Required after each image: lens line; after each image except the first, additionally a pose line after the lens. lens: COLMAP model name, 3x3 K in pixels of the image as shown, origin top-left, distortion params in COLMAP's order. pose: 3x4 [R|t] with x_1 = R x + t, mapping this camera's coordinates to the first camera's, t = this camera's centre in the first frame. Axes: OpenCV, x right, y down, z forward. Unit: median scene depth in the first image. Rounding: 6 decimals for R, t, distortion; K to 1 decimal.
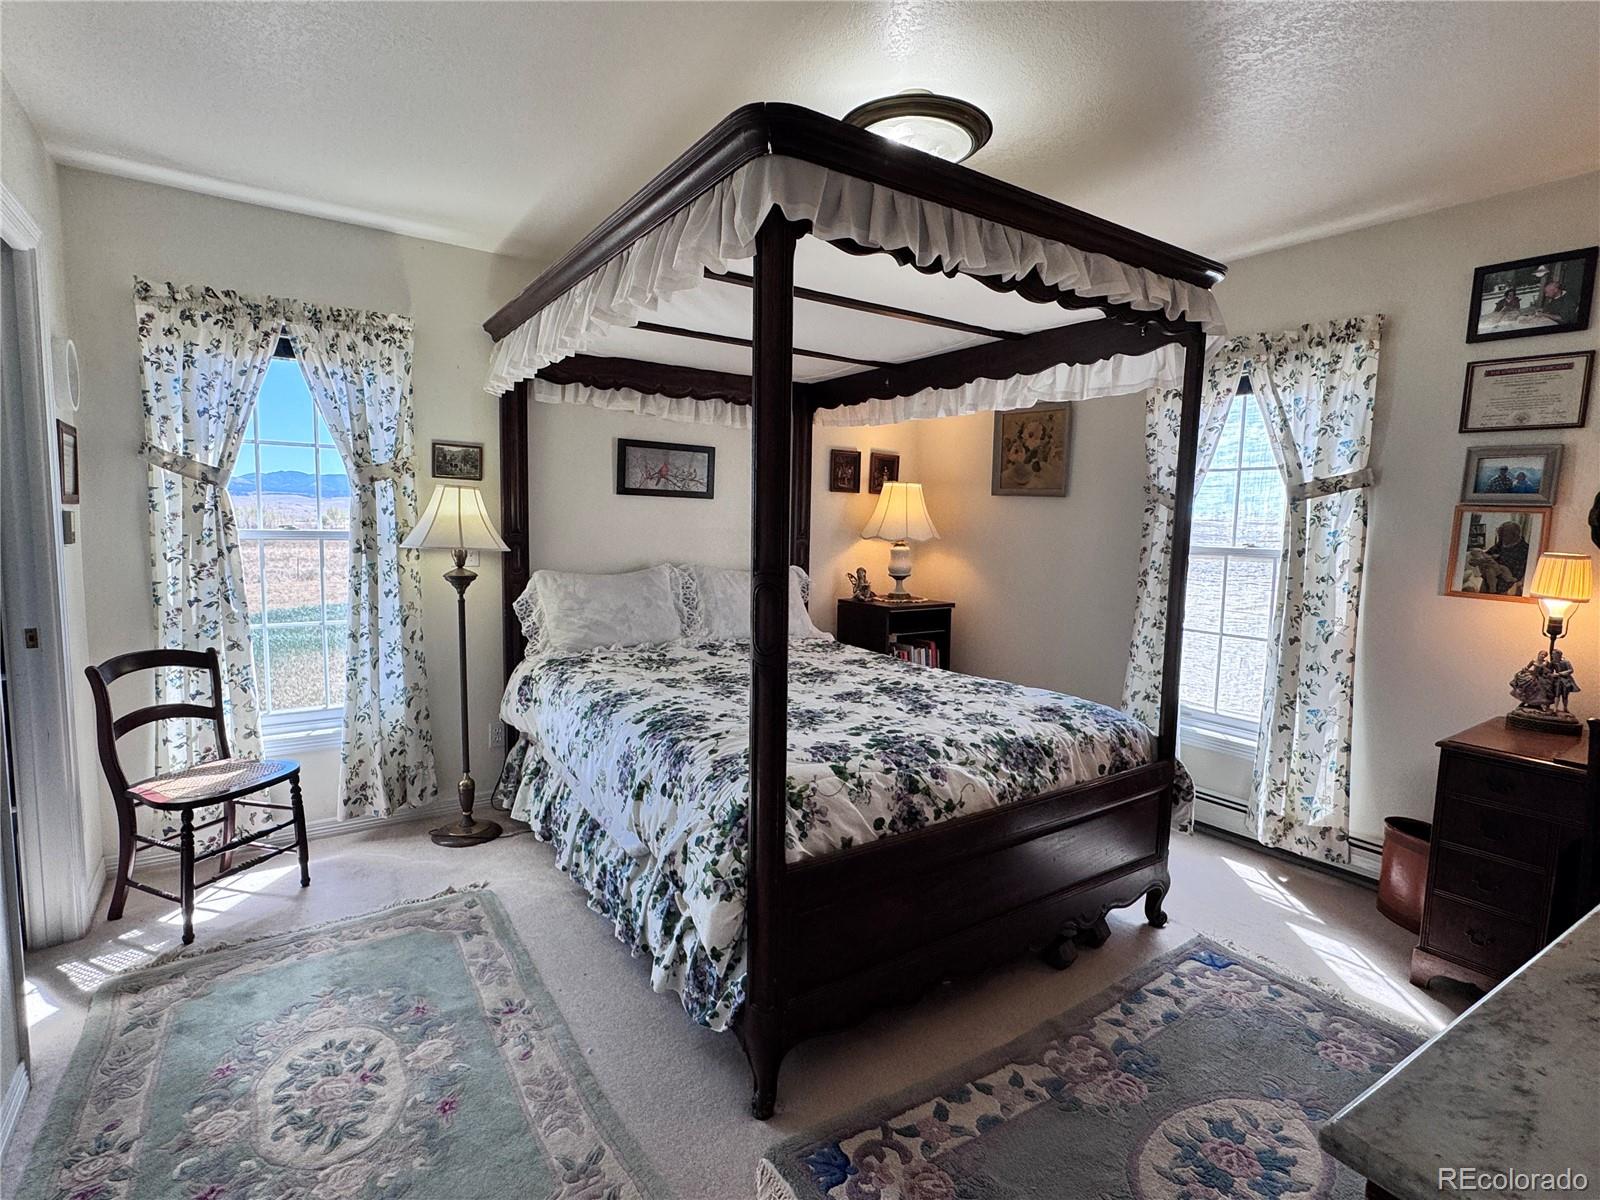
lens RADIAL K [[792.5, 0, 795.0], [0, 792.5, 597.9], [0, 0, 1]] dist [-0.000282, -0.001127]
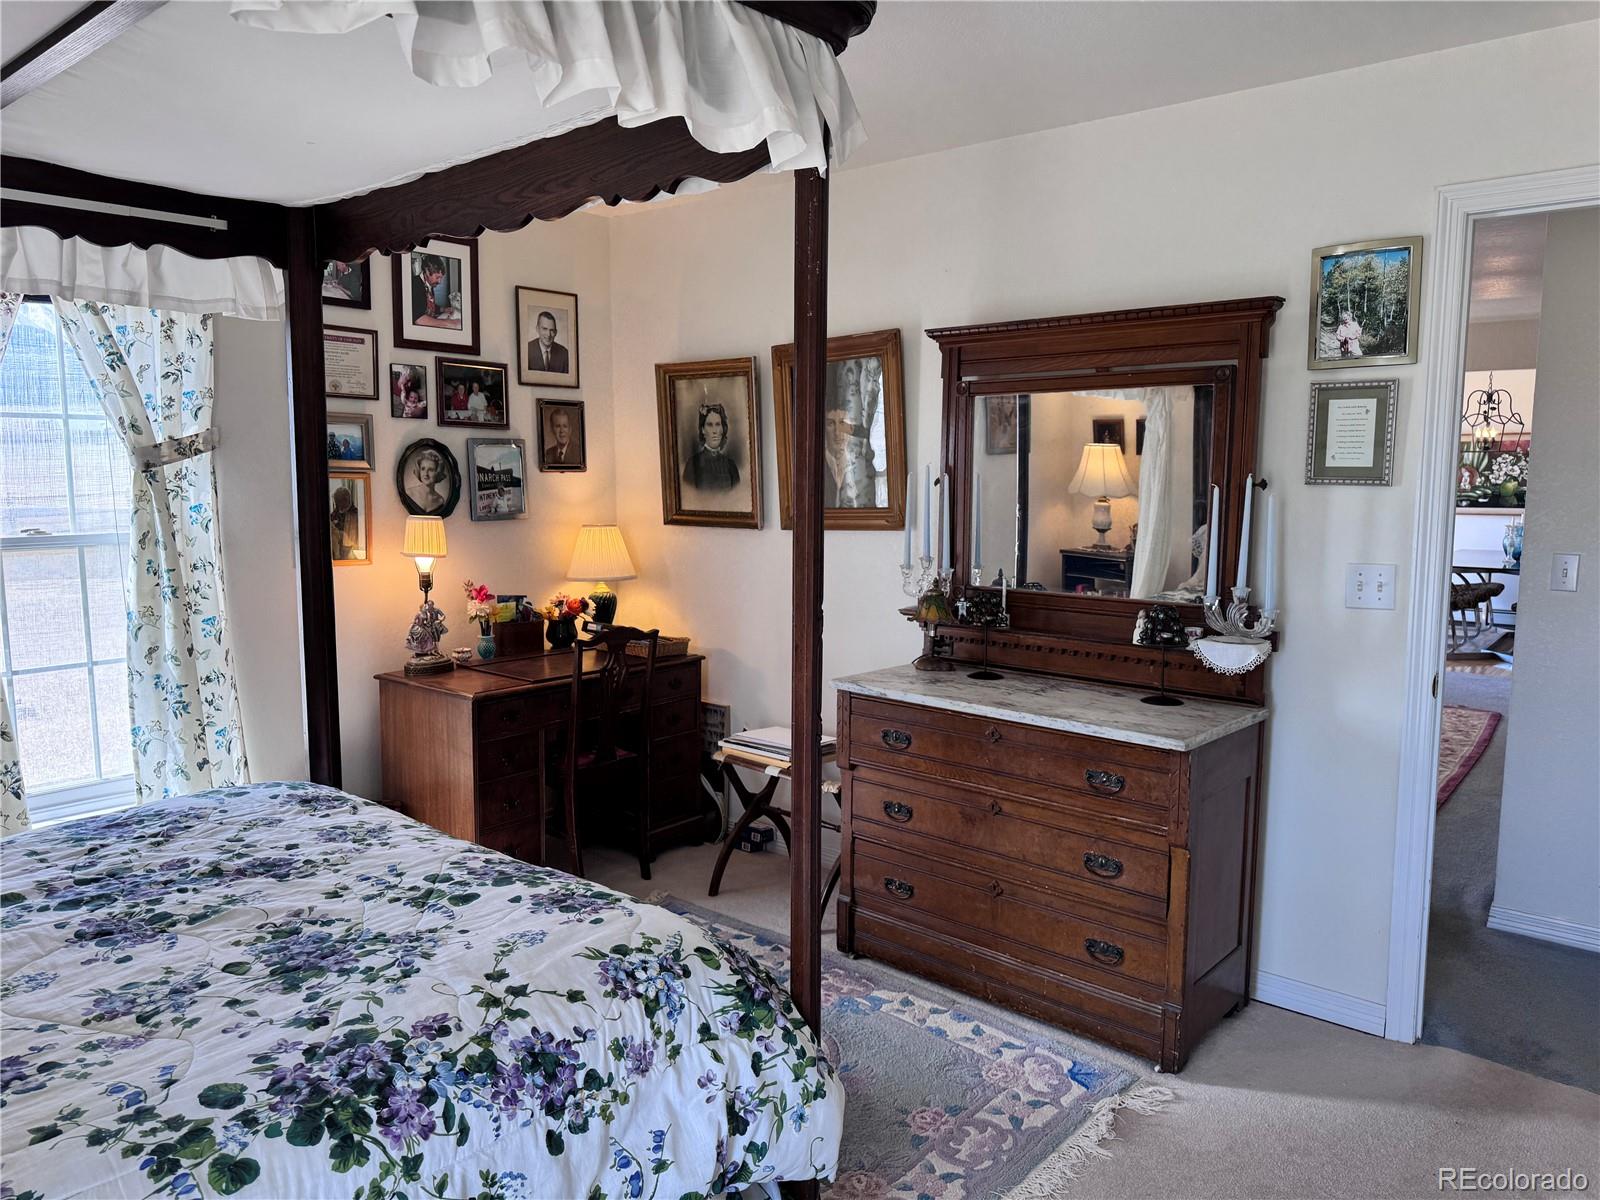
lens RADIAL K [[1131.9, 0, 807.3], [0, 1131.9, 599.9], [0, 0, 1]] dist [0.038001, -0.046854]
pose [[-0.269396, -0.135949, 0.953386, -0.726933], [0.091032, 0.981958, 0.165745, -0.154411], [-0.958717, 0.131439, -0.252160, 0.884665]]
